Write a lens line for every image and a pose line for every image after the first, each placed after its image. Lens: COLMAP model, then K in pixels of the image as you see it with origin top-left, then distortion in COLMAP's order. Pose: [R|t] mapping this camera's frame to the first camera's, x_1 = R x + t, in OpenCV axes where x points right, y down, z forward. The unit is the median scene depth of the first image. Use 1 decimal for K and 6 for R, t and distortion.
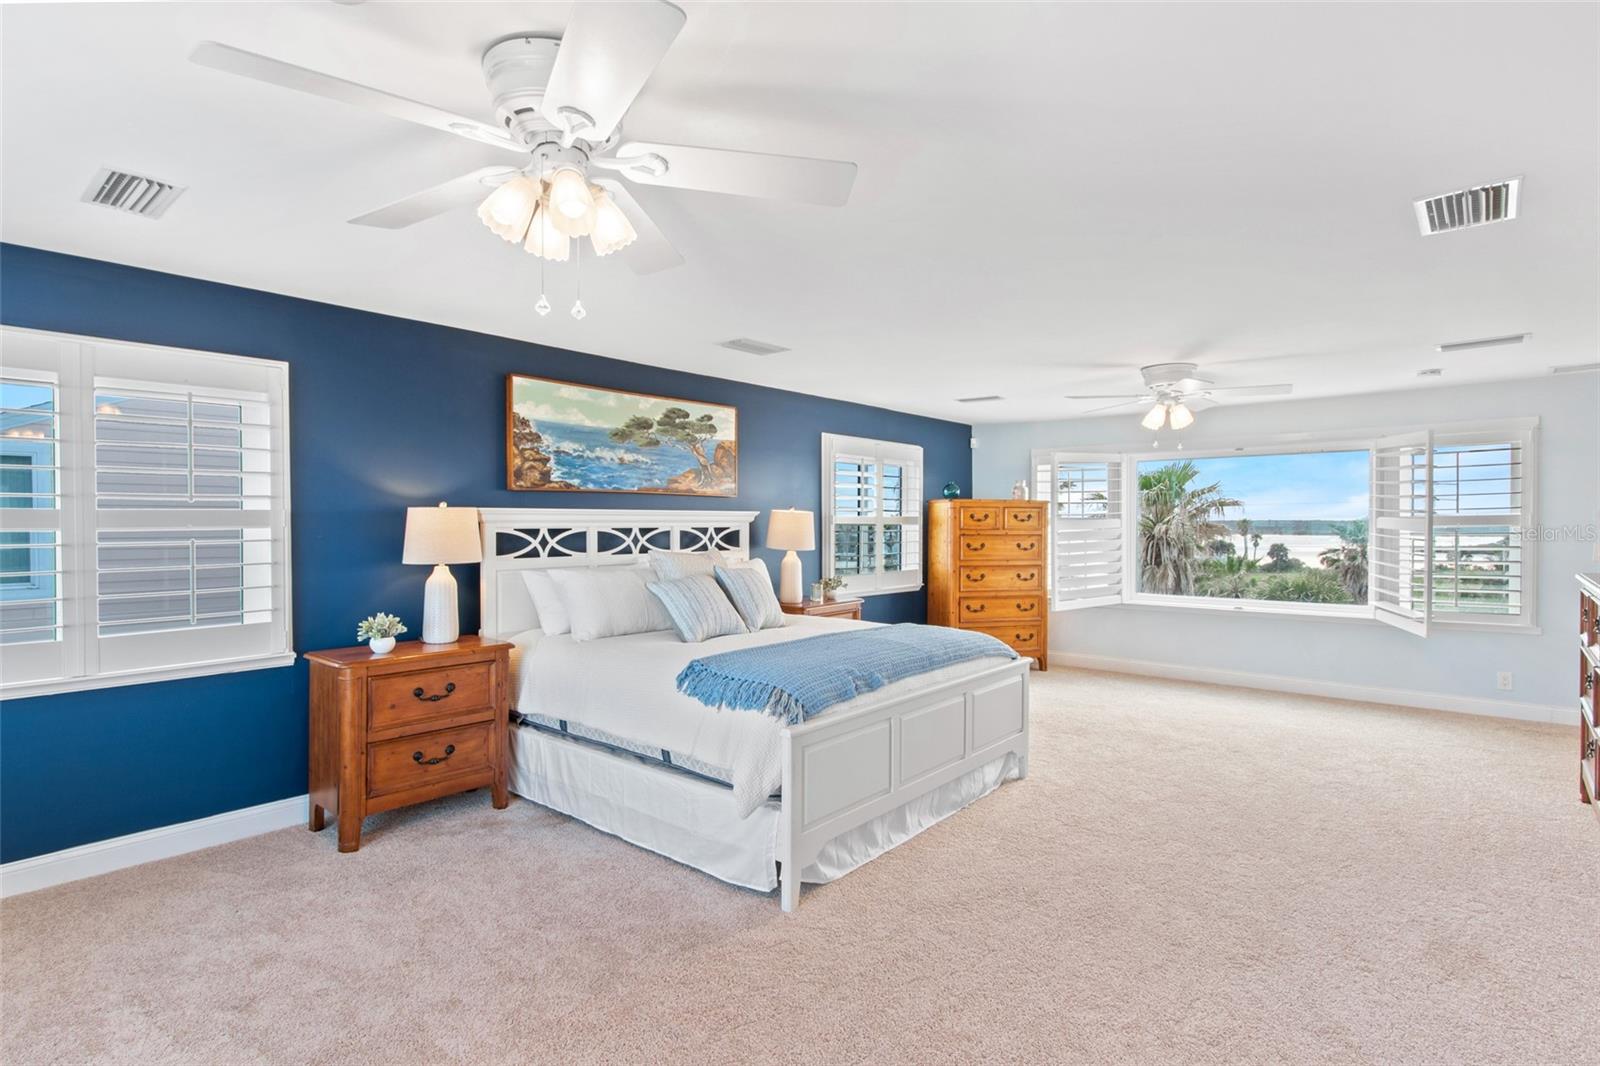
lens RADIAL K [[830.2, 0, 796.4], [0, 830.2, 528.3], [0, 0, 1]] dist [-0.005499, -0.000249]
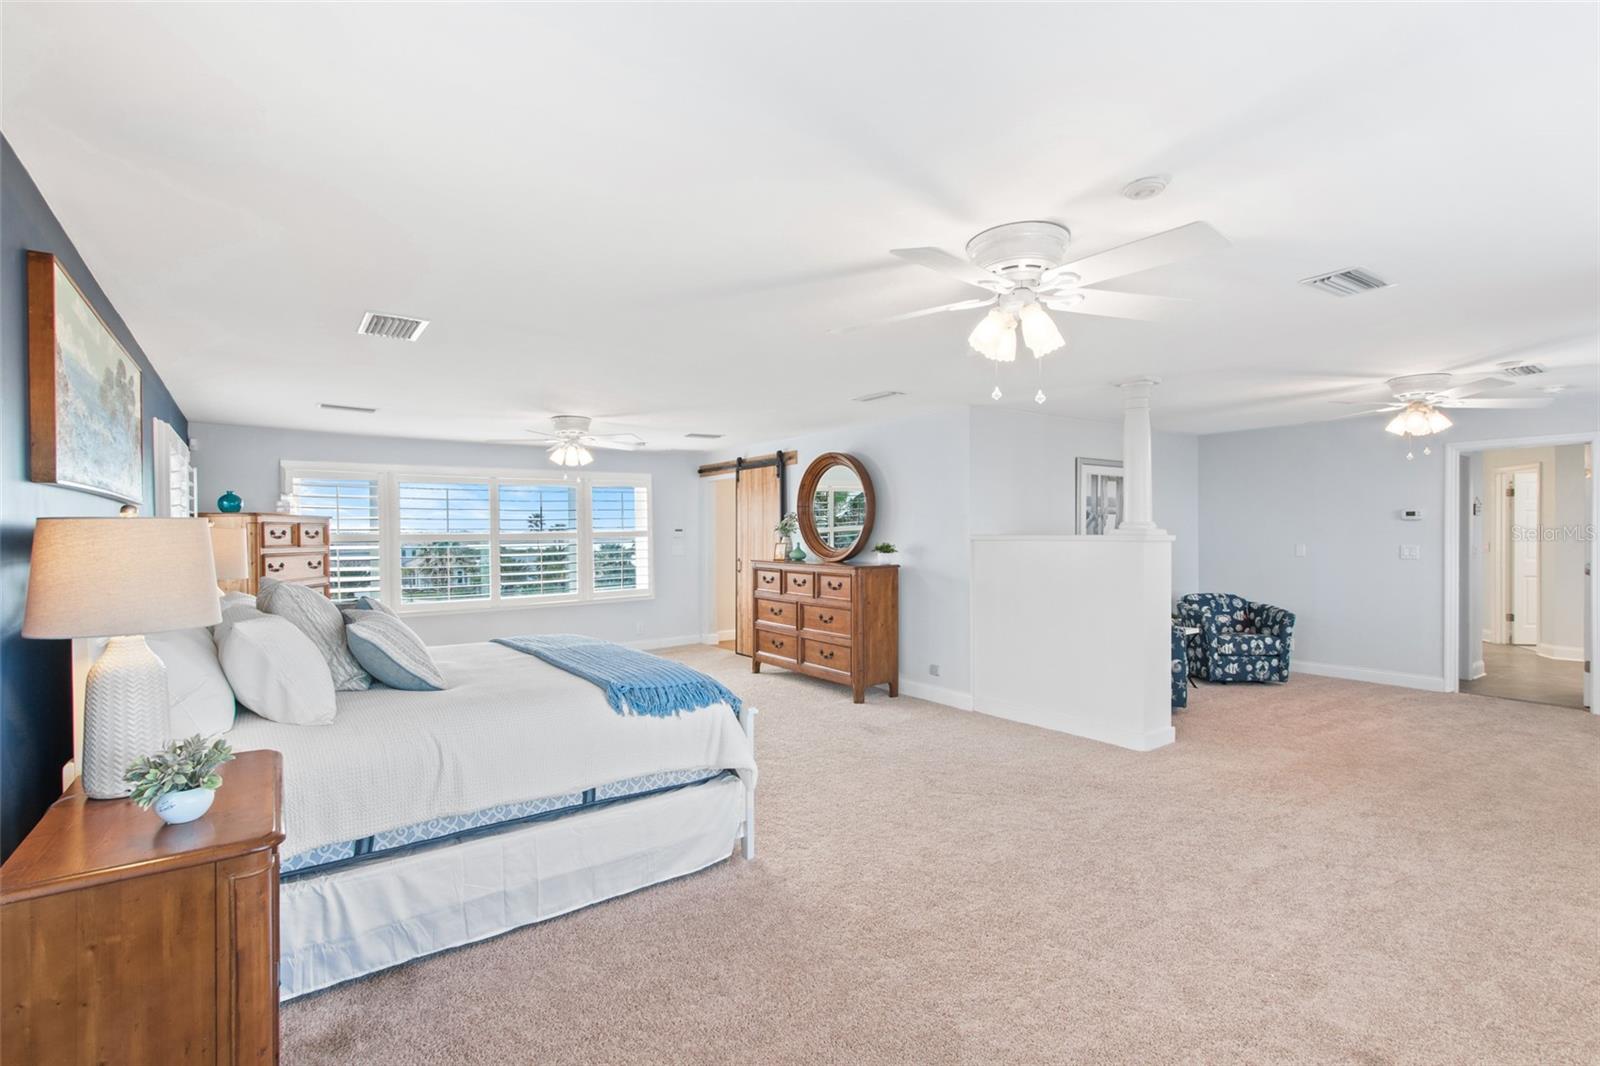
lens RADIAL K [[737.1, 0, 796.3], [0, 737.1, 533.7], [0, 0, 1]] dist [0.002038, 0.000591]
pose [[0.217507, -0.001326, 0.976058, -0.867512], [0.019661, 0.999802, -0.003023, -0.006078], [-0.975861, 0.019848, 0.217490, 0.576574]]
